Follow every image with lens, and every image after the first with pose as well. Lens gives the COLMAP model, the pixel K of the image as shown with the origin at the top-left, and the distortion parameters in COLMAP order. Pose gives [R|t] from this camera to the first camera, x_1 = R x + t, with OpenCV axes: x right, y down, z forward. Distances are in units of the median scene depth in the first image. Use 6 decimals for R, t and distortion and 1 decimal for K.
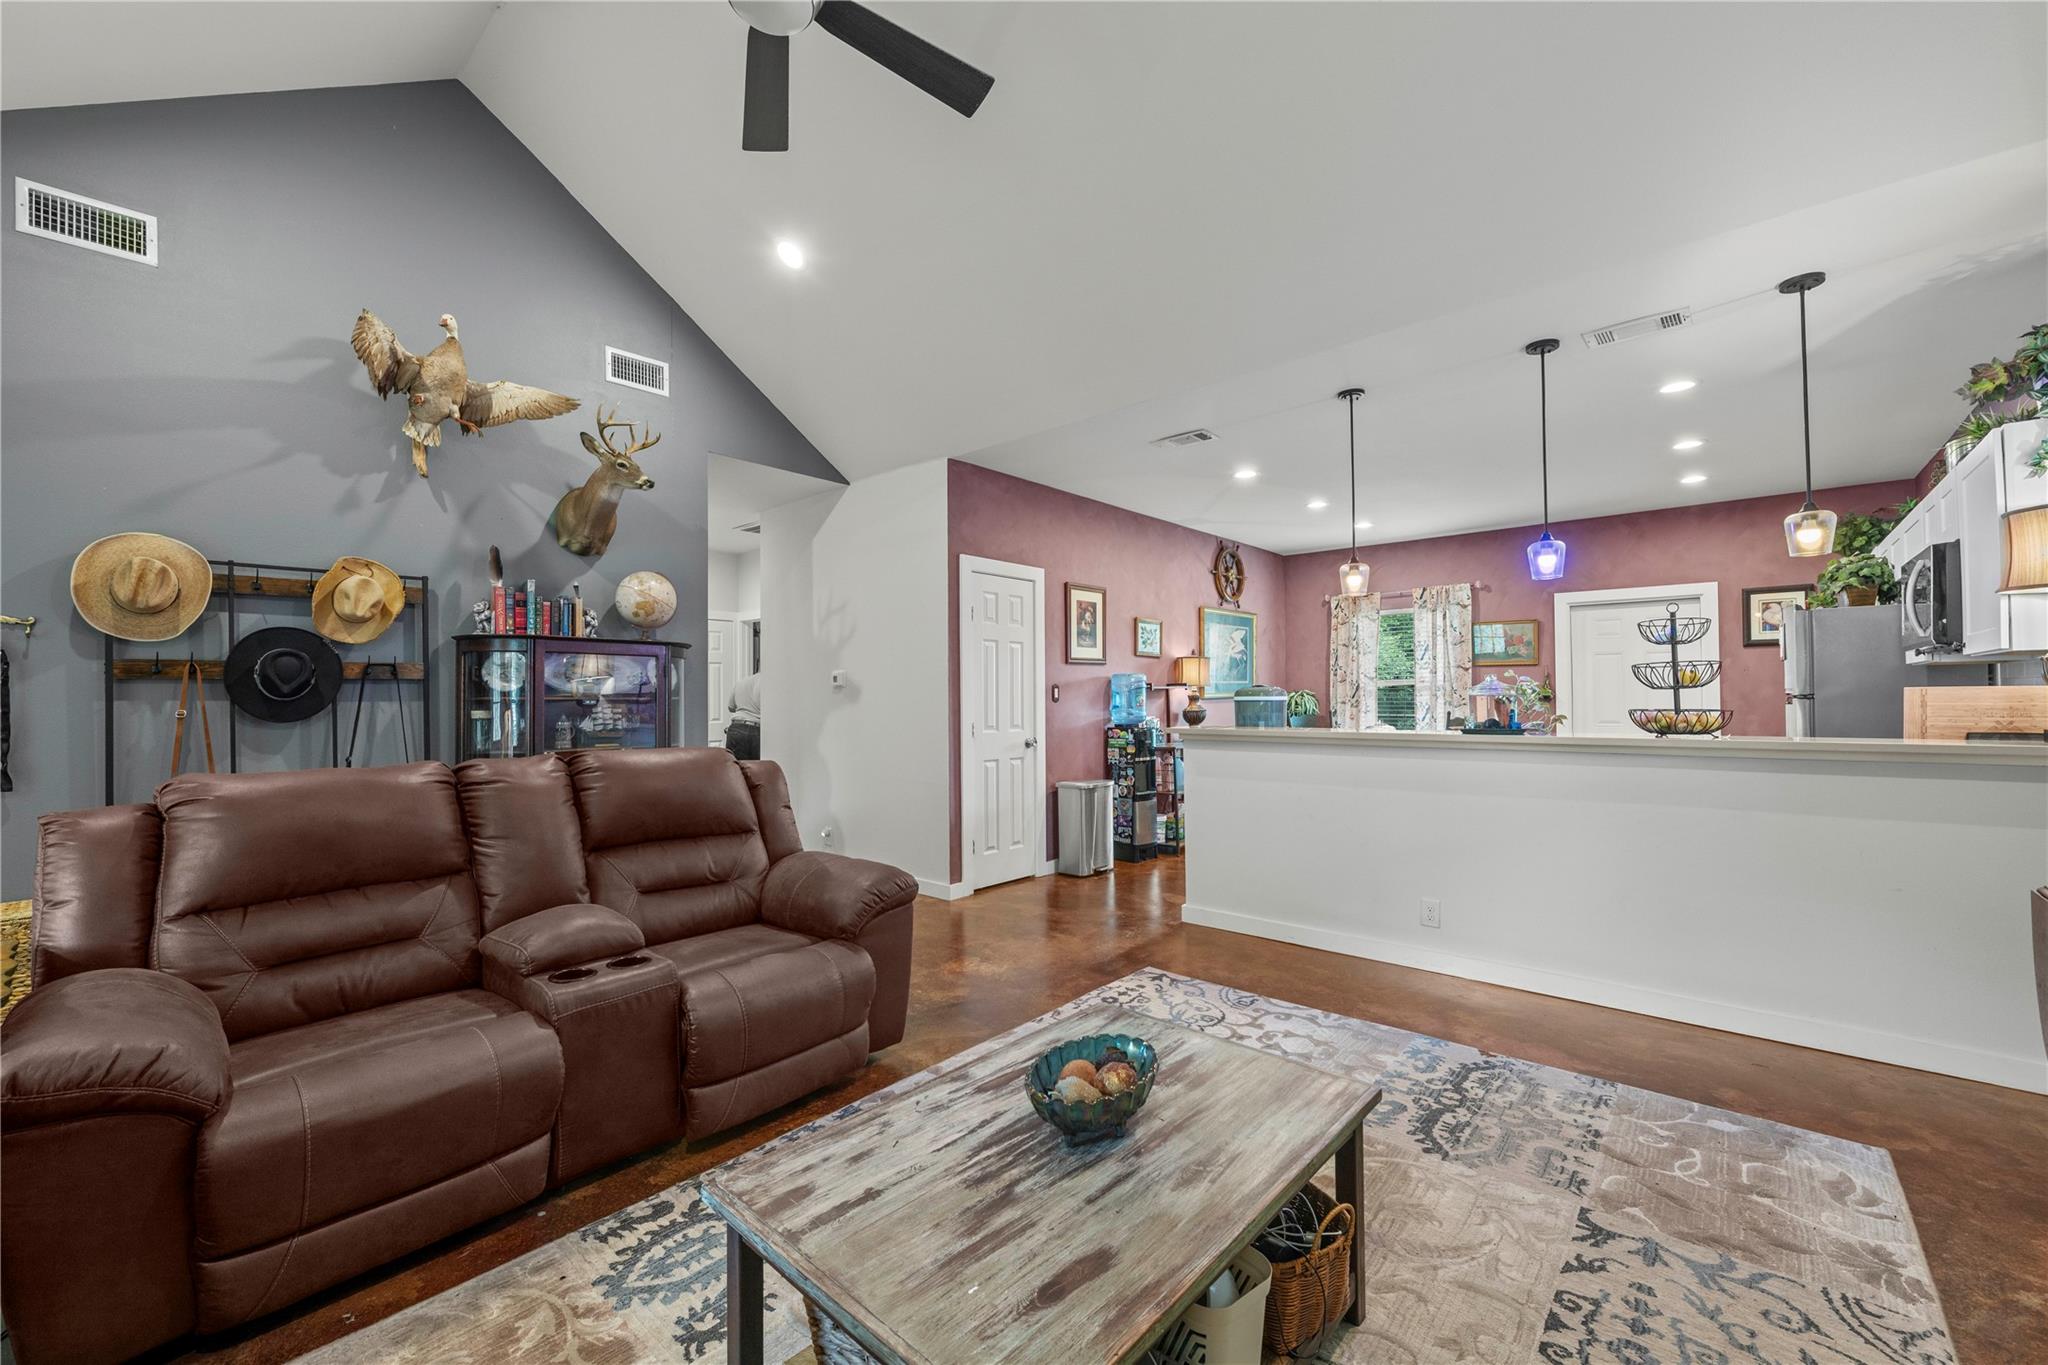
lens RADIAL K [[812.9, 0, 1029.7], [0, 812.9, 681.0], [0, 0, 1]] dist [0.000143, 0.000033]
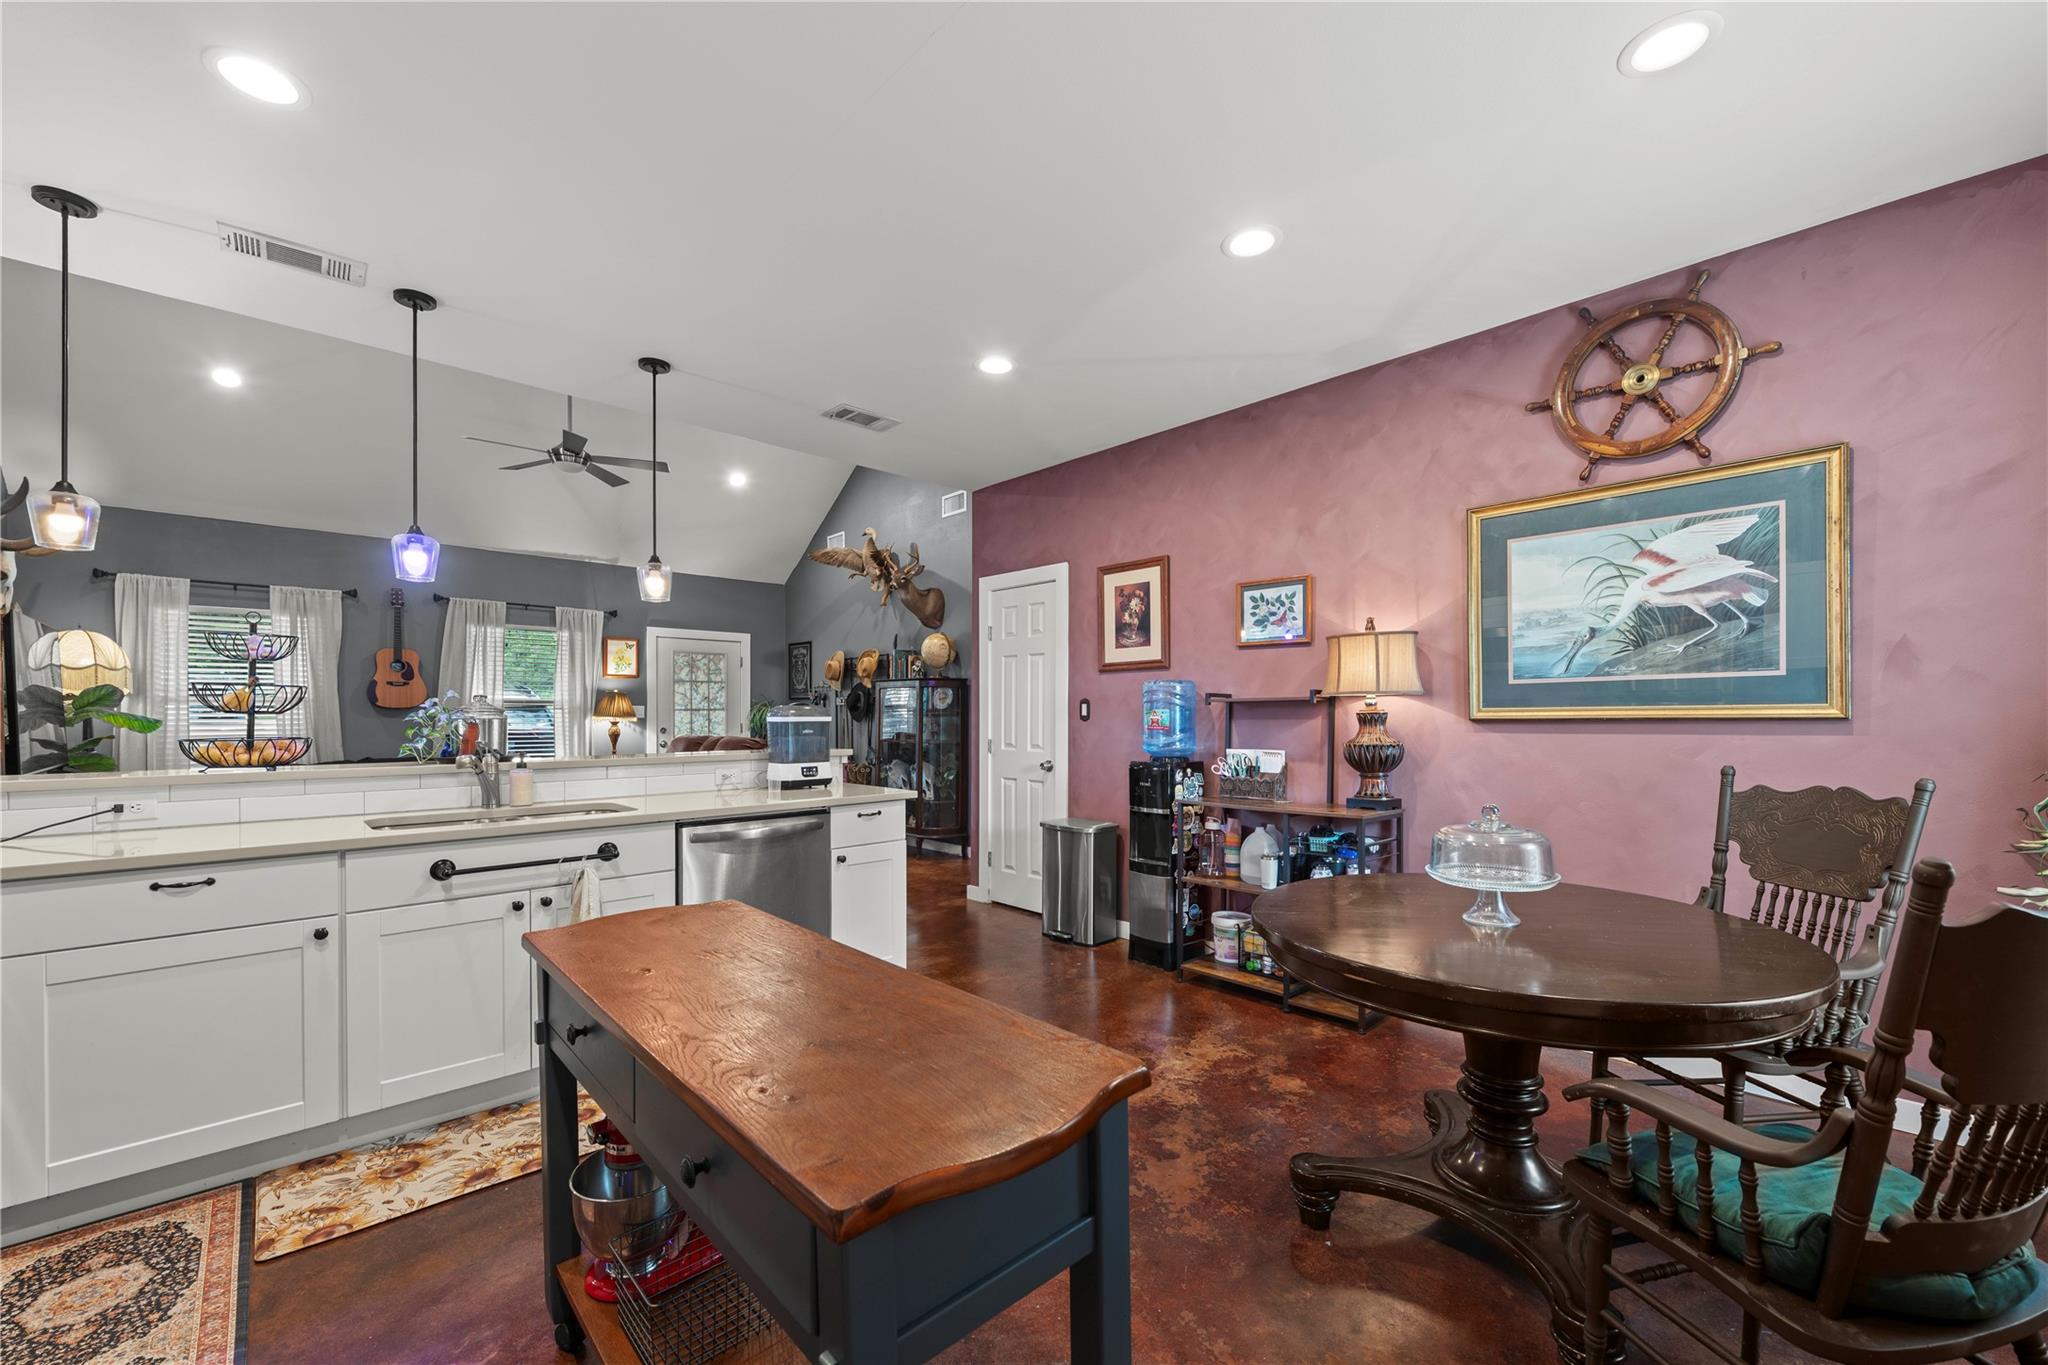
lens RADIAL K [[820.4, 0, 1034.3], [0, 820.4, 717.3], [0, 0, 1]] dist [0.000499, -0.000062]
pose [[-0.090088, 0.013872, -0.995837, 1.319127], [0.023340, 0.999658, 0.011814, 0.017462], [0.995660, -0.022179, -0.090381, 1.582178]]
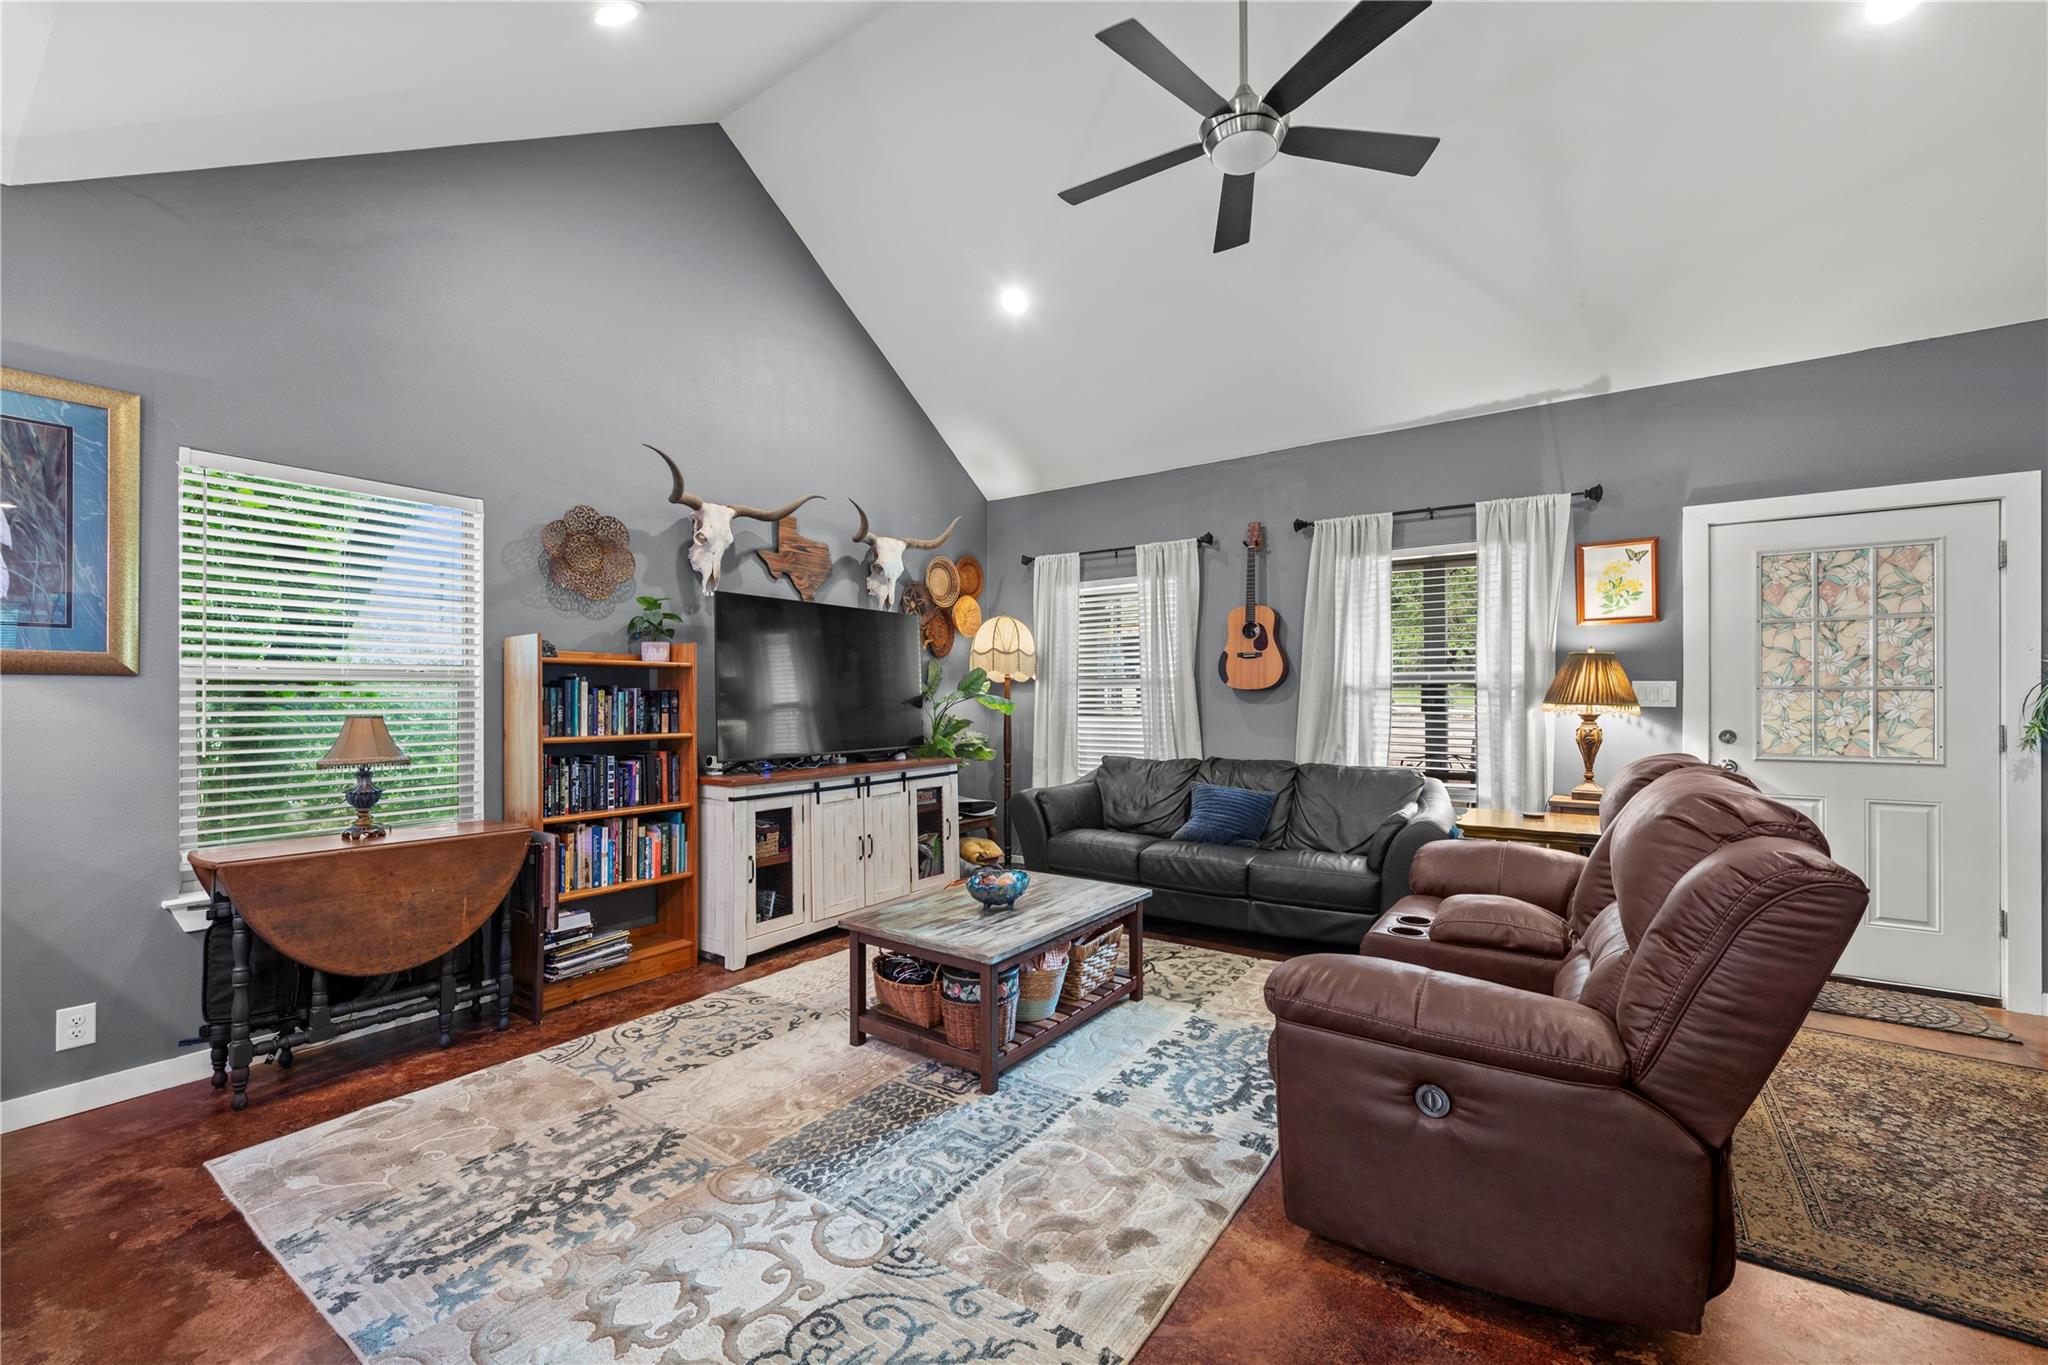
lens RADIAL K [[809.0, 0, 1033.3], [0, 809.0, 695.8], [0, 0, 1]] dist [-0.000363, -0.000076]
pose [[-0.993566, 0.007909, -0.112979, 0.087686], [0.010710, 0.999649, -0.024212, 0.022399], [0.112748, -0.025266, -0.993302, 1.232650]]
